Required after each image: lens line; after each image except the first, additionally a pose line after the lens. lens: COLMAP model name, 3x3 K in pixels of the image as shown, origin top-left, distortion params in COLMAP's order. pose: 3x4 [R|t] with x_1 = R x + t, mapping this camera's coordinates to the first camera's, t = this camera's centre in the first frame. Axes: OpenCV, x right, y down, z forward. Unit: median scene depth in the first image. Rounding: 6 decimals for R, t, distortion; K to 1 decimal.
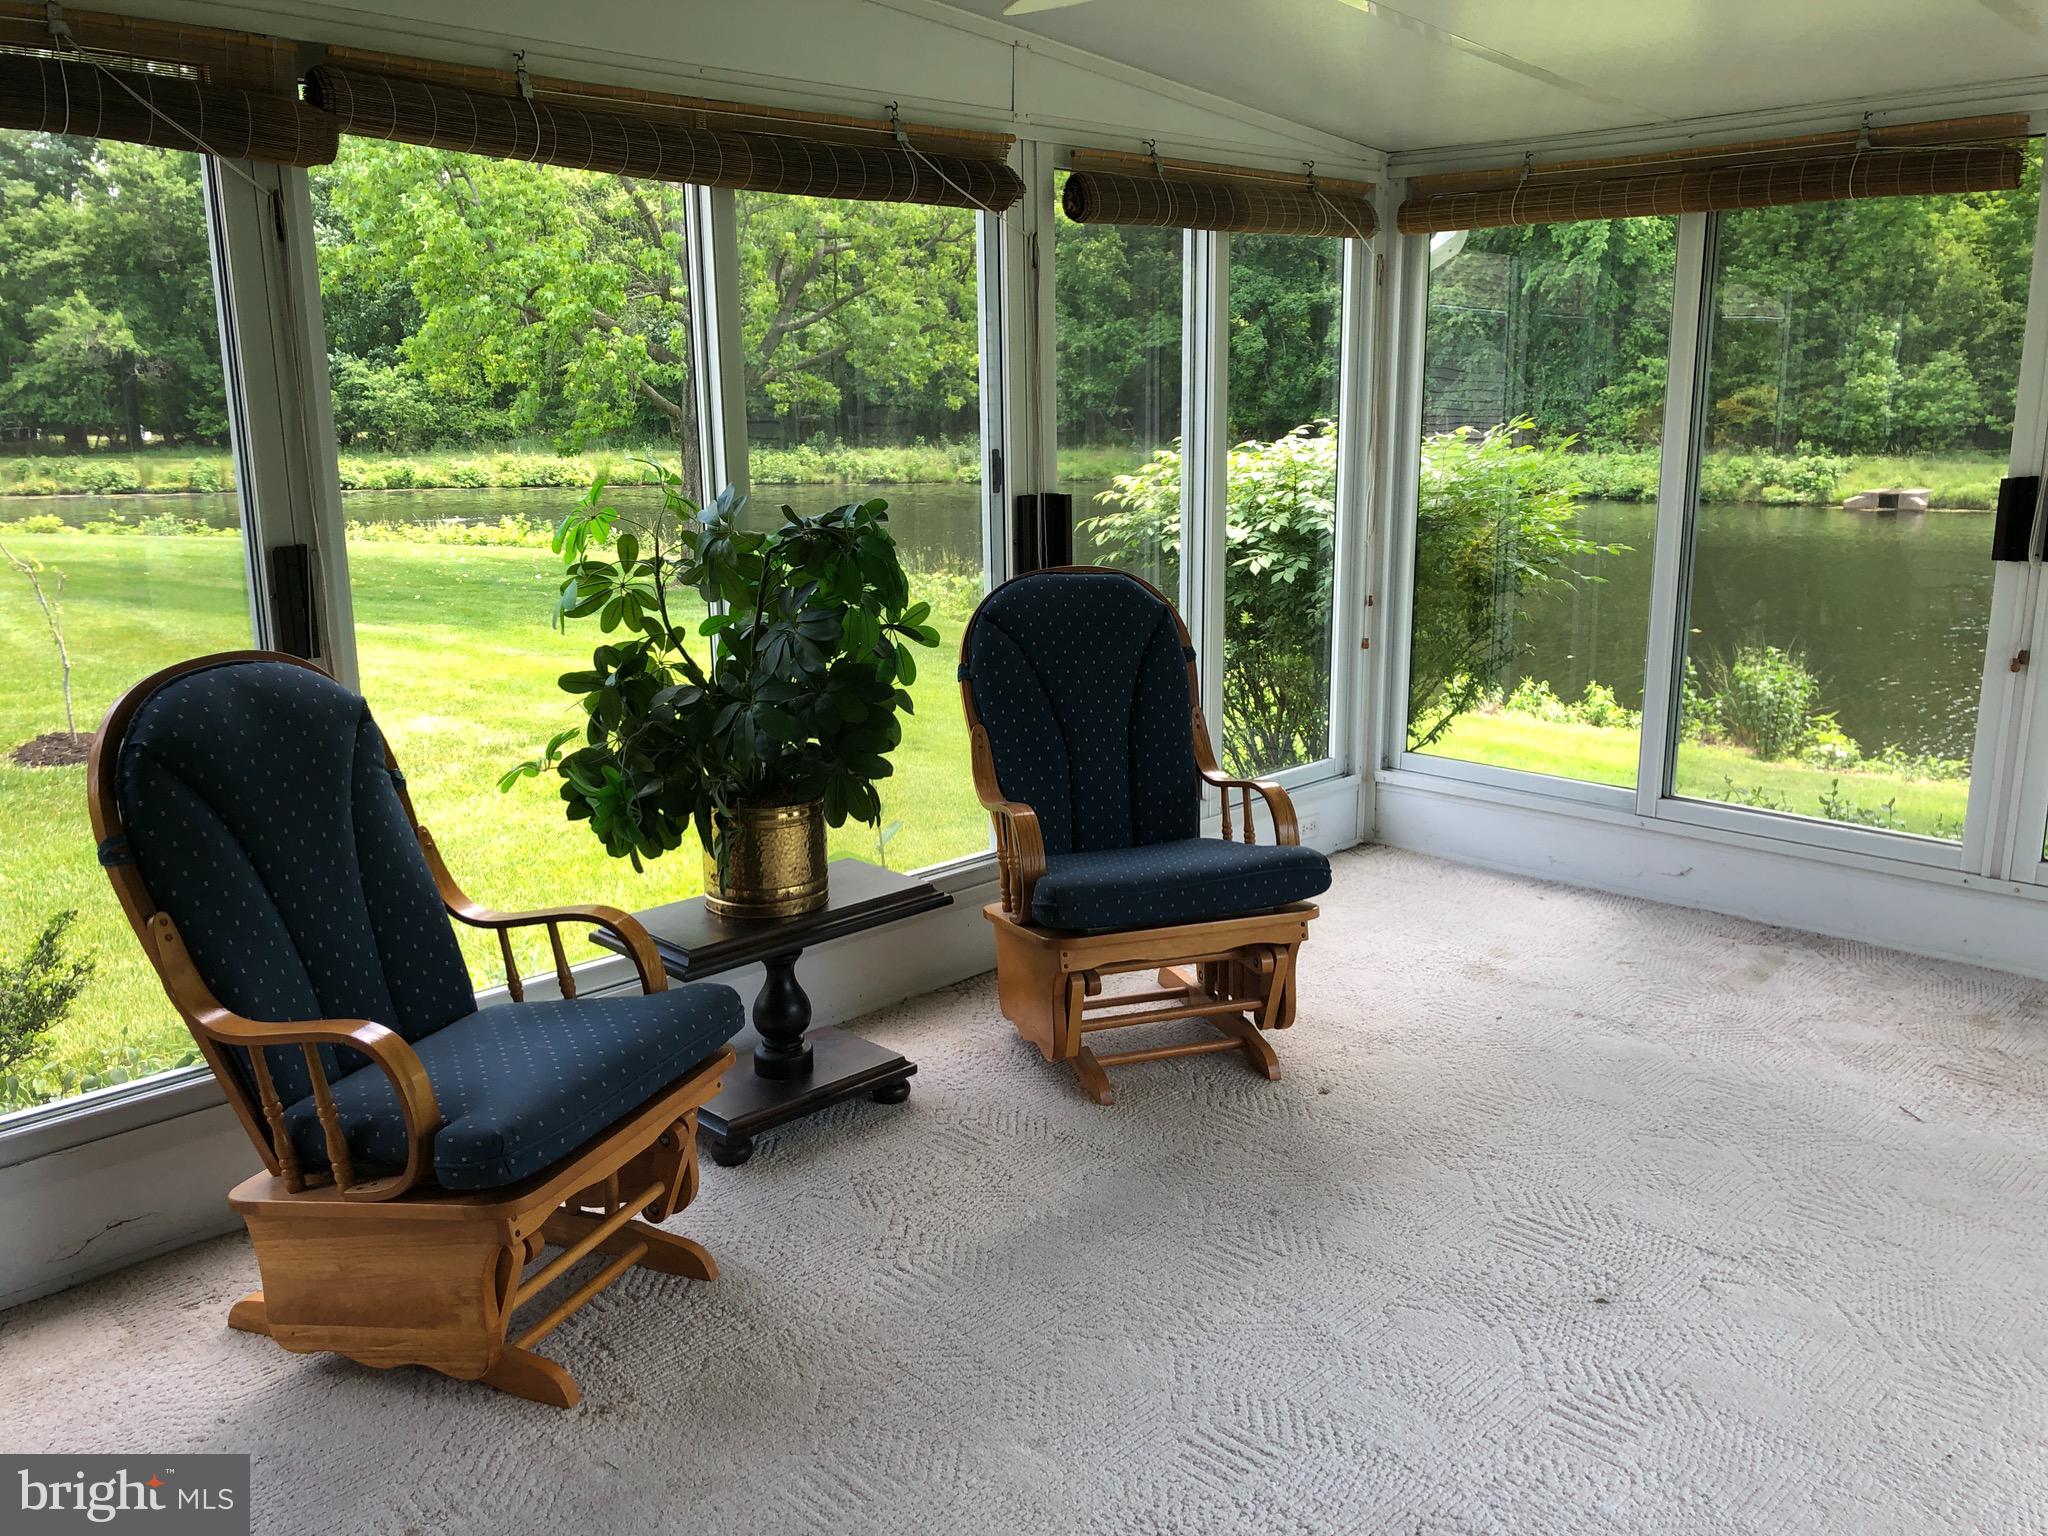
lens RADIAL K [[1672.3, 0, 989.1], [0, 1672.3, 752.8], [0, 0, 1]] dist [0.053214, -0.062827]
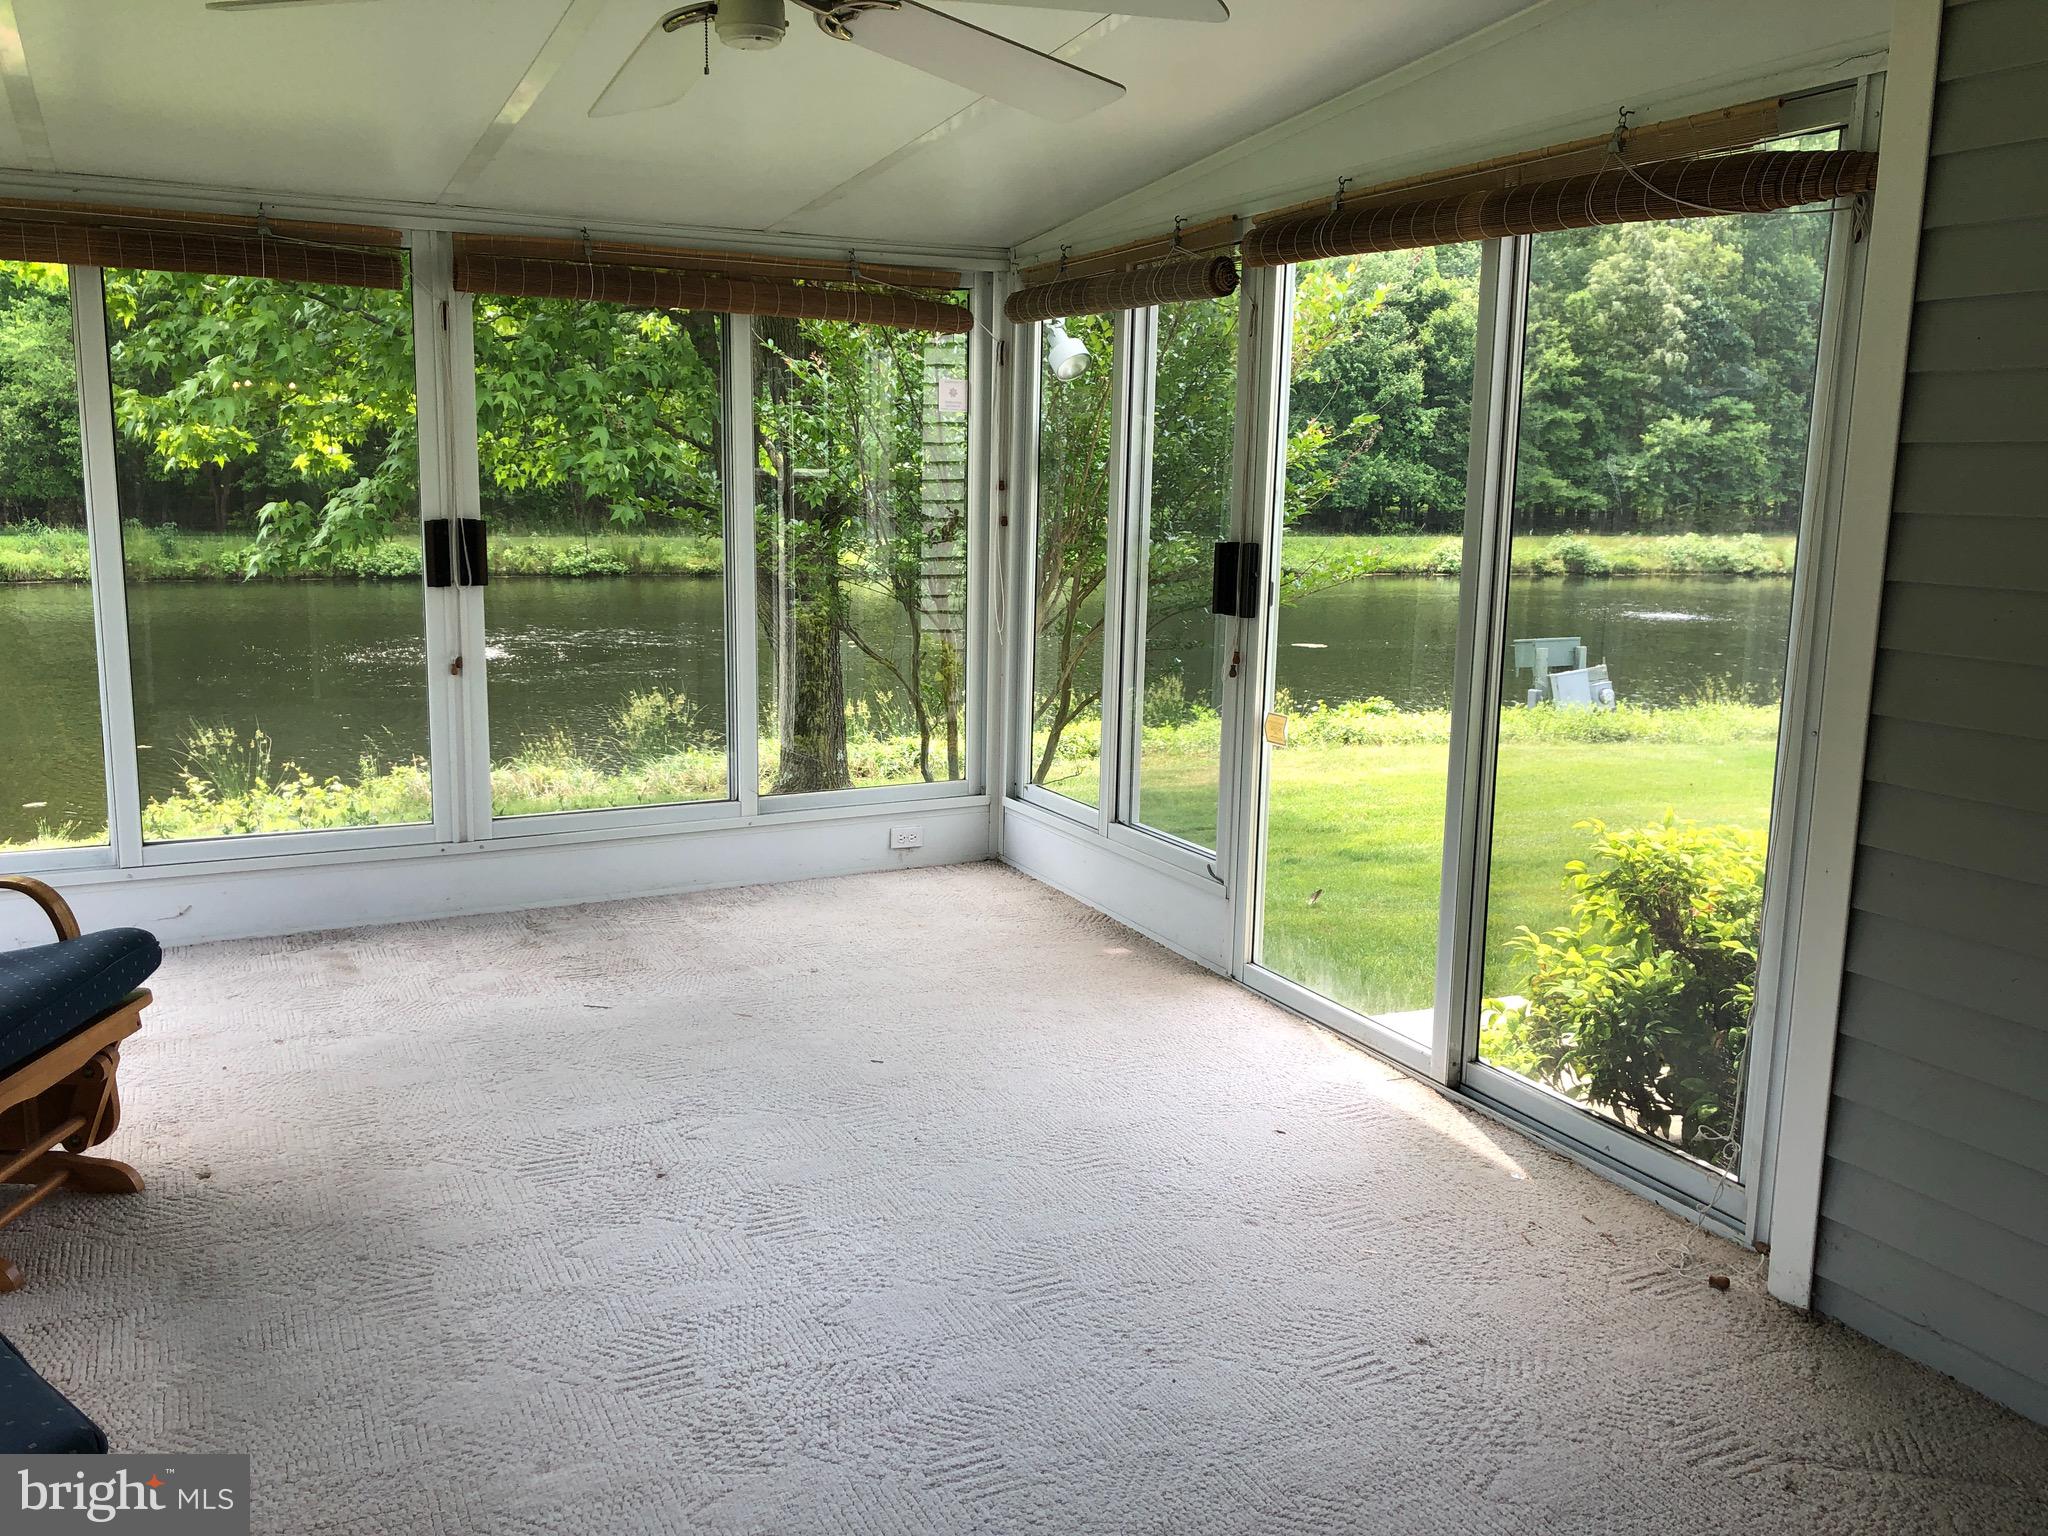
lens RADIAL K [[1672.3, 0, 1040.5], [0, 1672.3, 761.8], [0, 0, 1]] dist [0.053214, -0.062827]
pose [[0.312760, -0.150522, 0.937830, -0.464933], [0.181380, 0.978659, 0.096586, -0.028913], [-0.932353, 0.139895, 0.333386, 0.199327]]
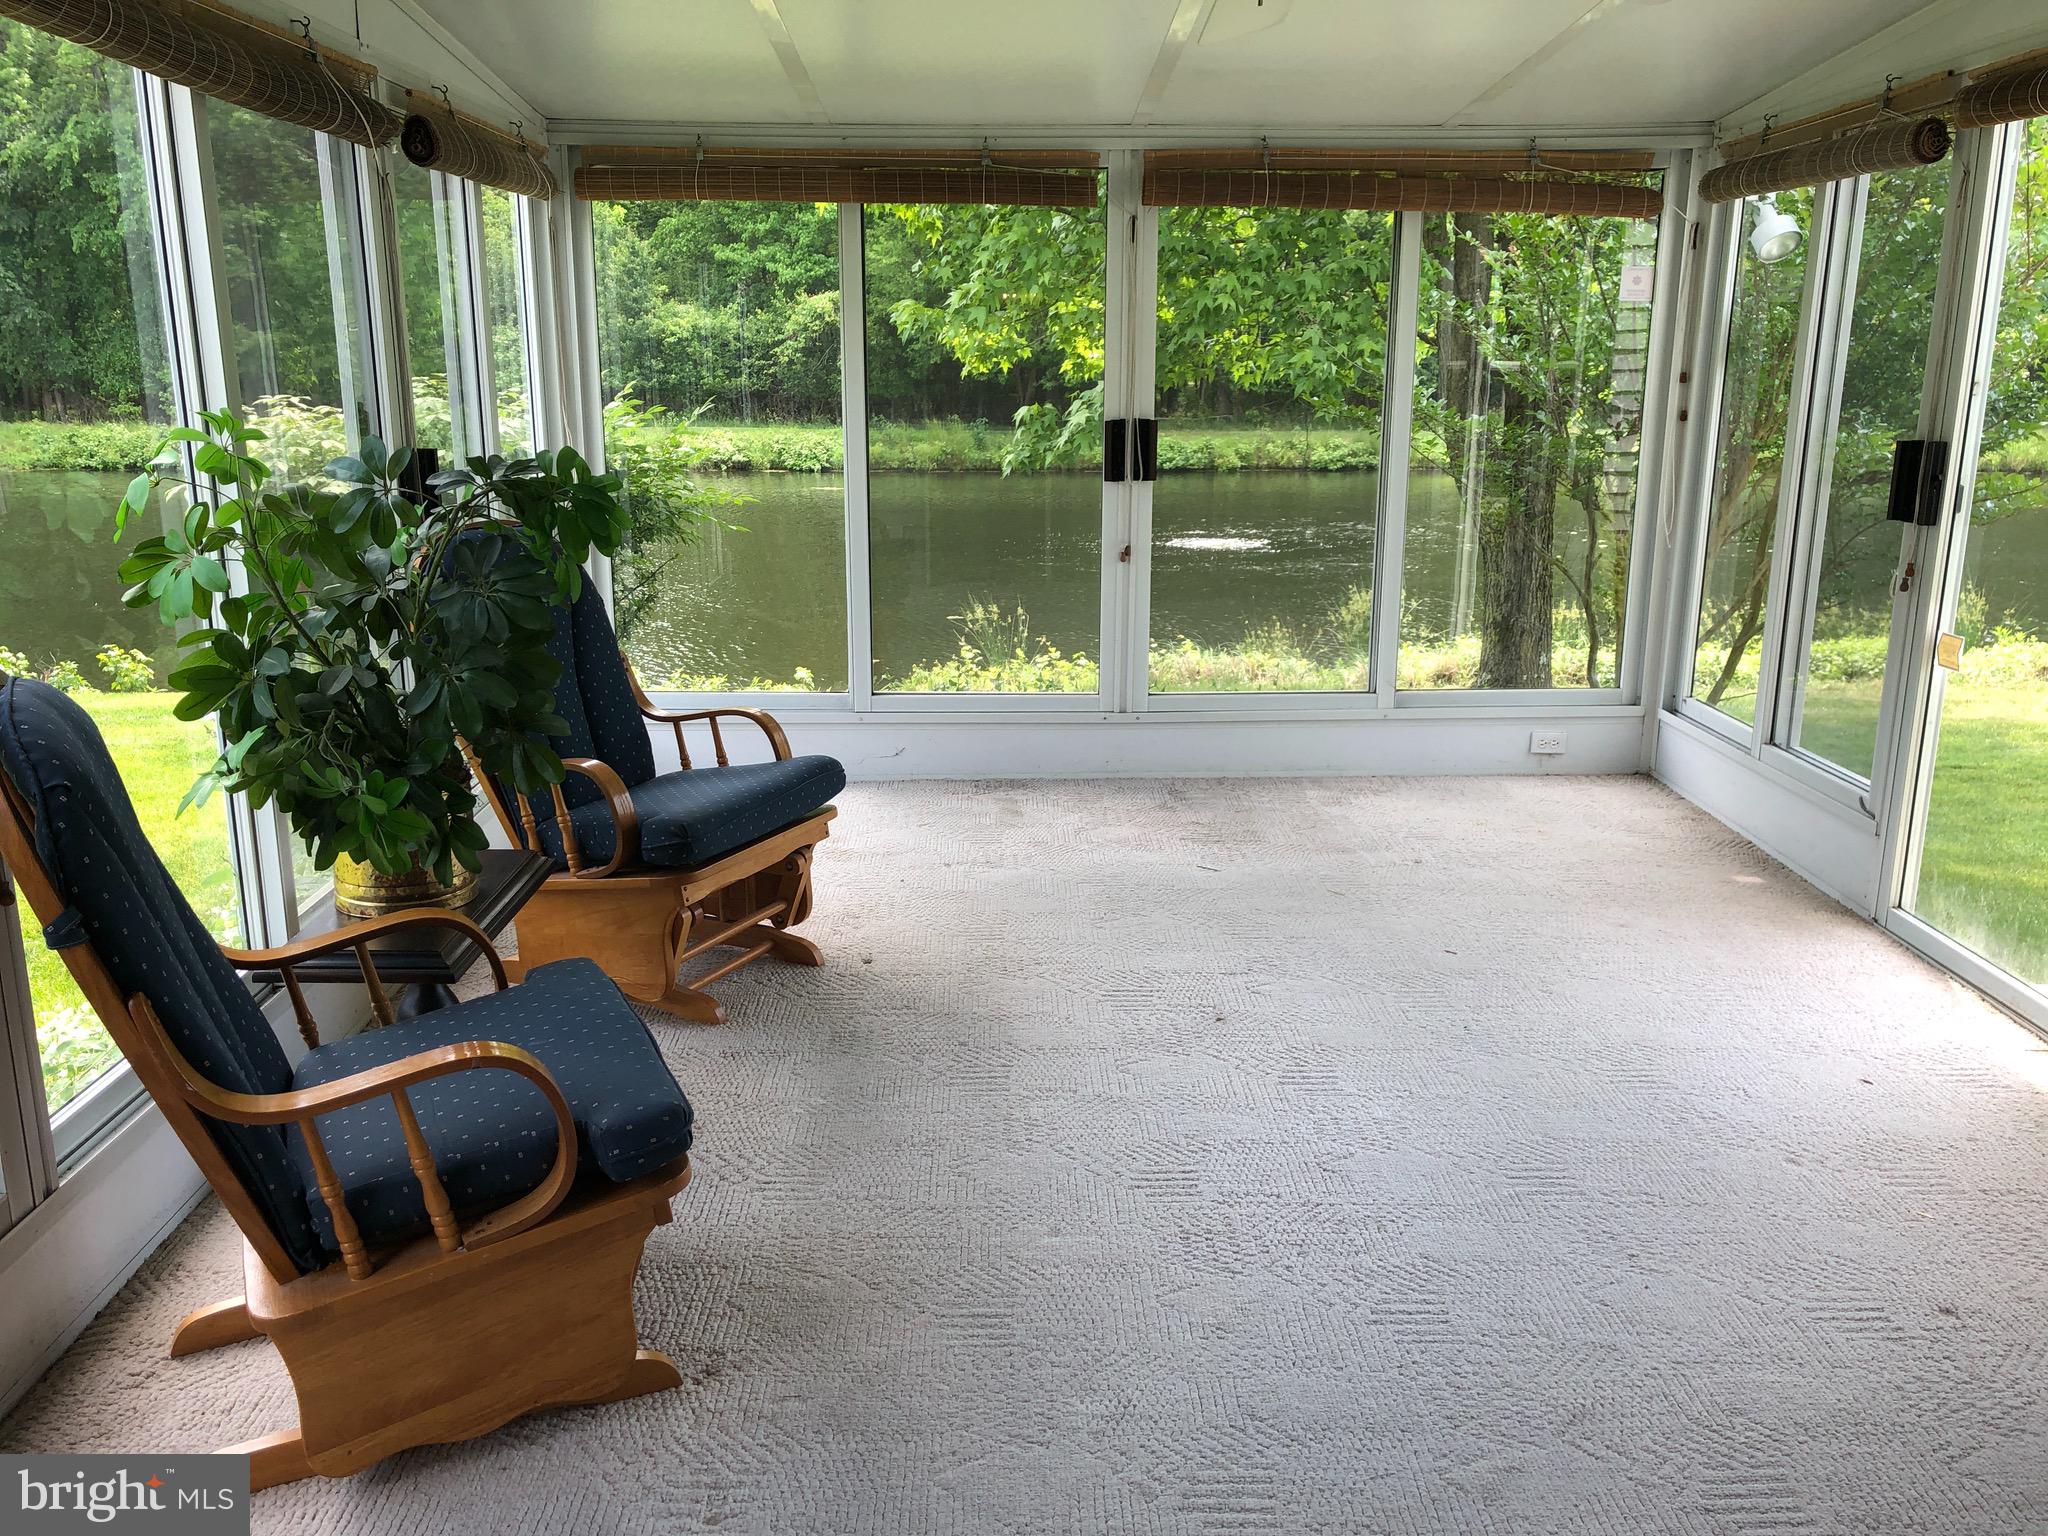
lens RADIAL K [[1672.3, 0, 1031.6], [0, 1672.3, 760.9], [0, 0, 1]] dist [0.053214, -0.062827]
pose [[0.692223, -0.160649, 0.703576, -0.466363], [0.144410, 0.986026, 0.083062, -0.012015], [-0.707088, 0.044106, 0.705749, 0.096866]]
